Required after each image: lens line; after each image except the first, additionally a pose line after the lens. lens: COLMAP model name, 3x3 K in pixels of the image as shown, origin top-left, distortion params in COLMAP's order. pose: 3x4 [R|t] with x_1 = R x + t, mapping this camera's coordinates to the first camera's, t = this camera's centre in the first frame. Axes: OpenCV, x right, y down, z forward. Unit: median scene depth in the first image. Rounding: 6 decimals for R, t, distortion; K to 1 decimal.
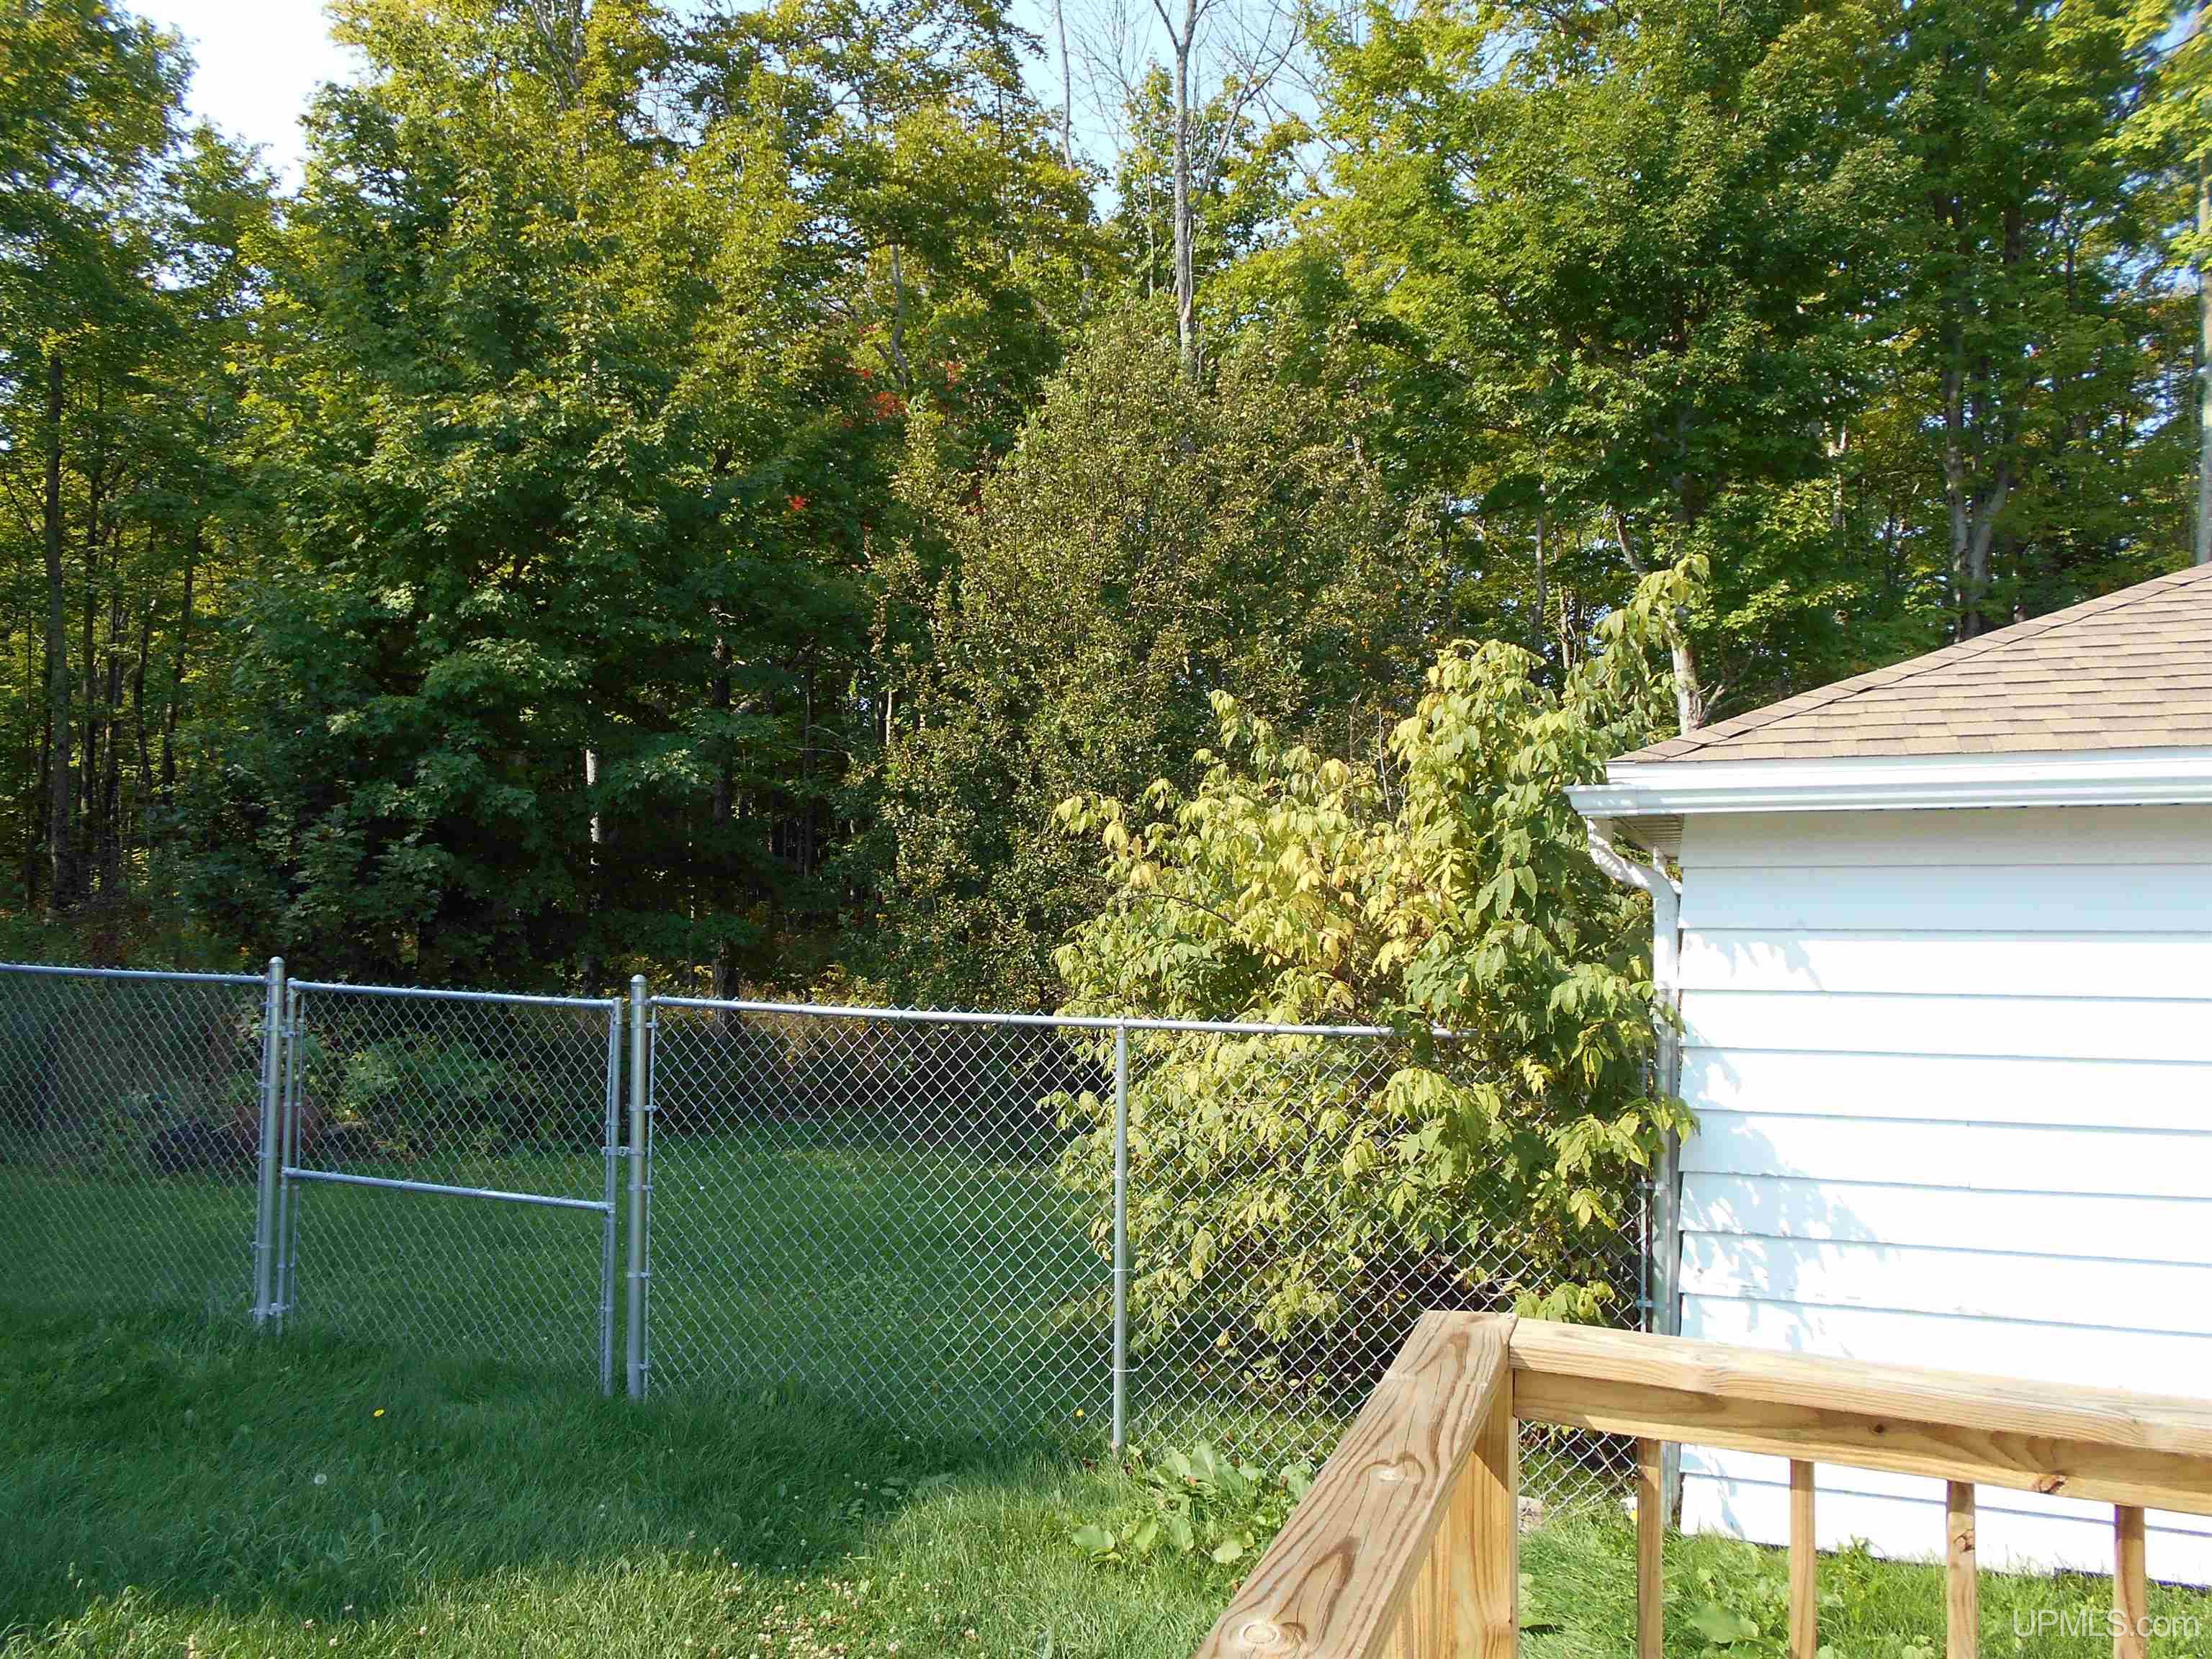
lens RADIAL K [[1748.8, 0, 1095.3], [0, 1748.8, 859.5], [0, 0, 1]] dist [-0.068274, 0.148577]
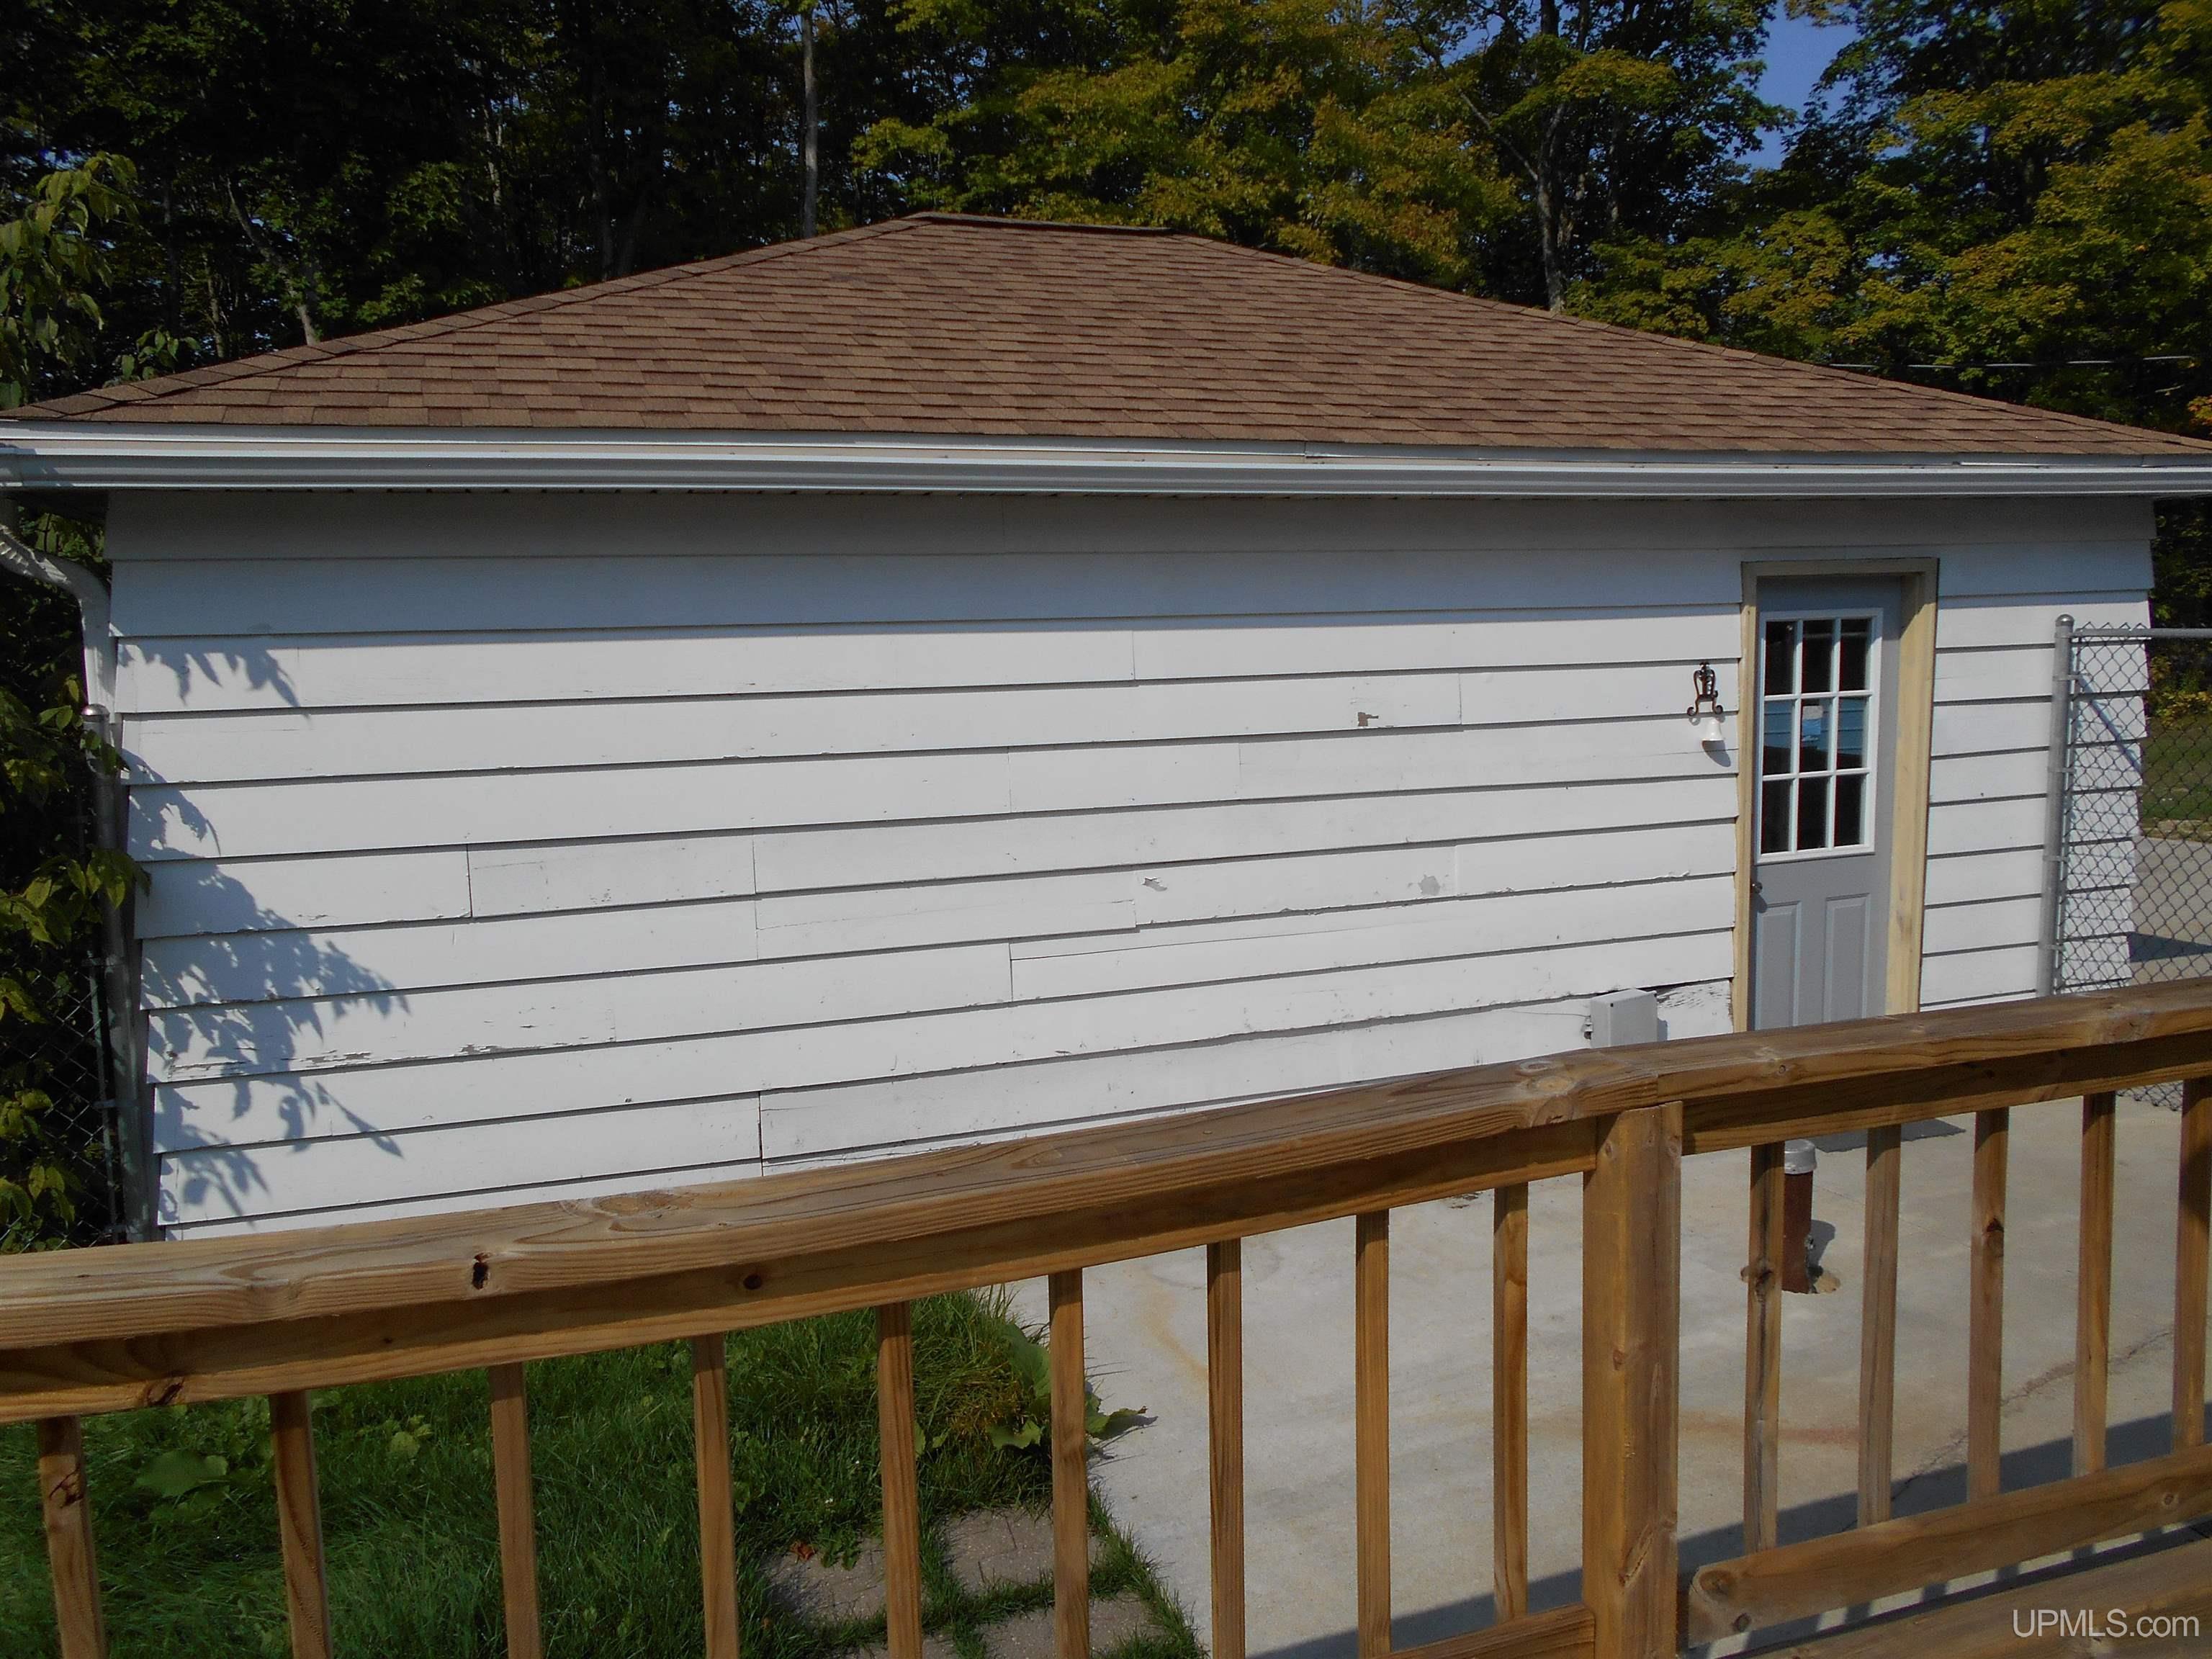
lens RADIAL K [[1748.8, 0, 1095.3], [0, 1748.8, 859.5], [0, 0, 1]] dist [-0.068274, 0.148577]
pose [[0.760141, -0.103632, 0.641441, 0.157913], [0.001065, 0.987396, 0.158263, 0.013708], [-0.649758, -0.119619, 0.750670, 0.099236]]
